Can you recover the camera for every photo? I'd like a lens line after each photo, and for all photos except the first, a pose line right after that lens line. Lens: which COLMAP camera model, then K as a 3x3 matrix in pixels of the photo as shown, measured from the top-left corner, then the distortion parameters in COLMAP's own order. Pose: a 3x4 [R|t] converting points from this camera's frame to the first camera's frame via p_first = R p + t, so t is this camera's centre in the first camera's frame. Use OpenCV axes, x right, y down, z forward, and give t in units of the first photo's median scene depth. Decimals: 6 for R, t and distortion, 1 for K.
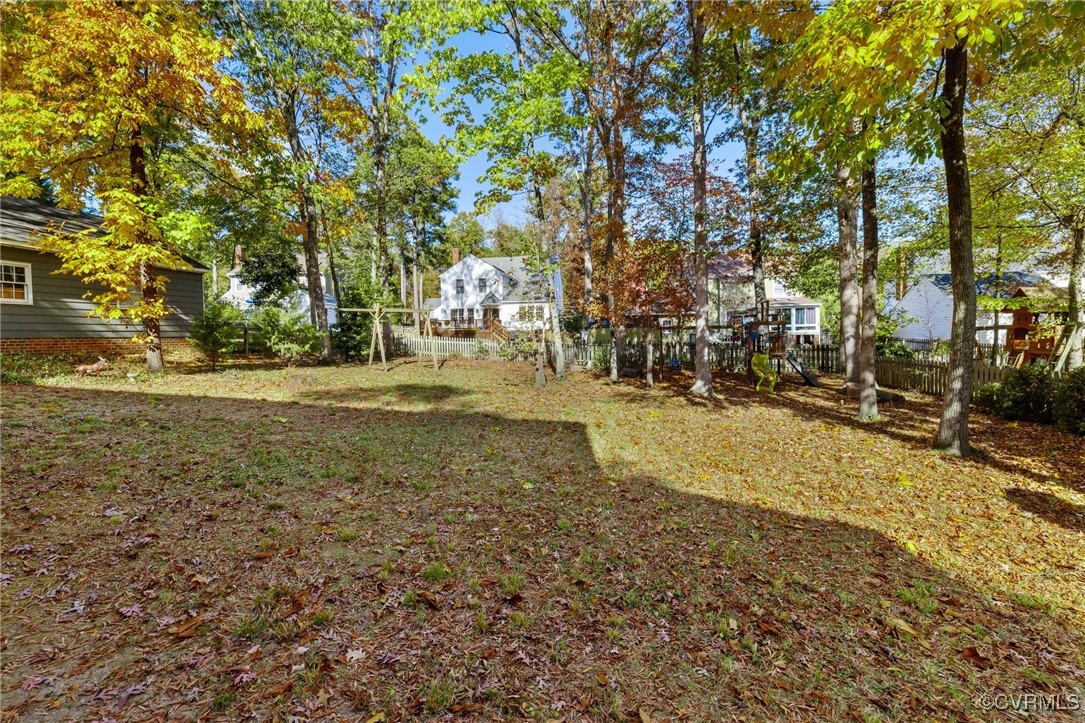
lens RADIAL K [[480.3, 0, 541.9], [0, 480.3, 331.0], [0, 0, 1]] dist [-0.000212, 0.000123]
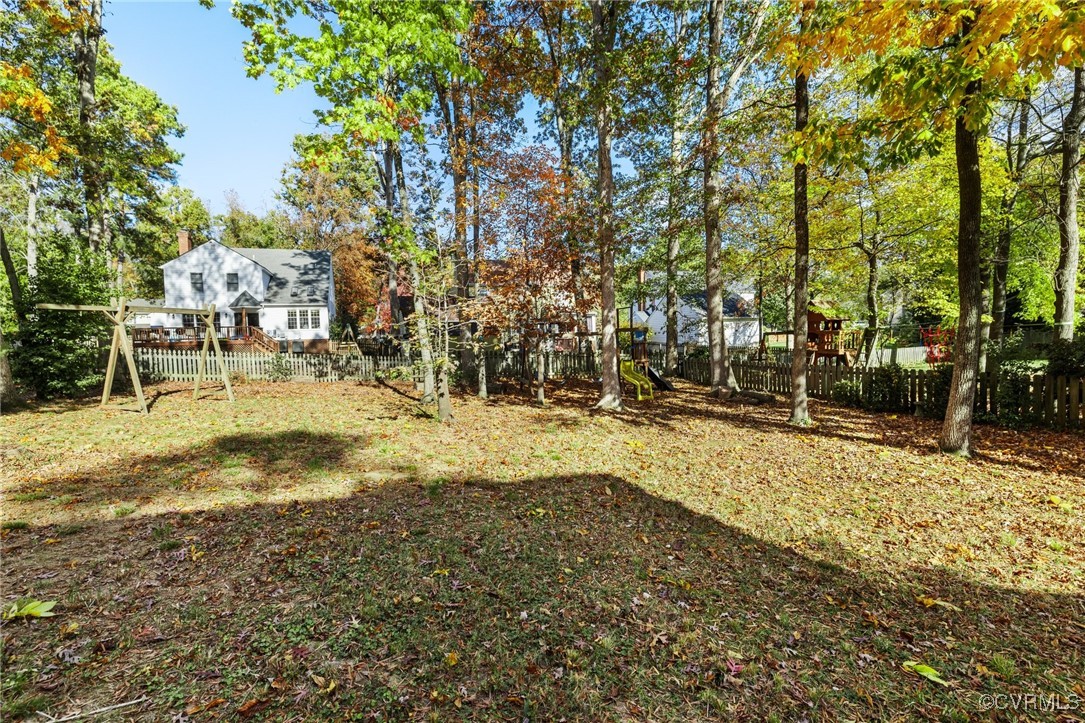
lens RADIAL K [[475.1, 0, 541.3], [0, 475.1, 356.2], [0, 0, 1]] dist [-0.001636, 0.000374]
pose [[0.872143, -0.027768, 0.488462, -0.069506], [0.010698, 0.999232, 0.037703, -0.000778], [-0.489133, -0.027657, 0.871770, 0.095949]]
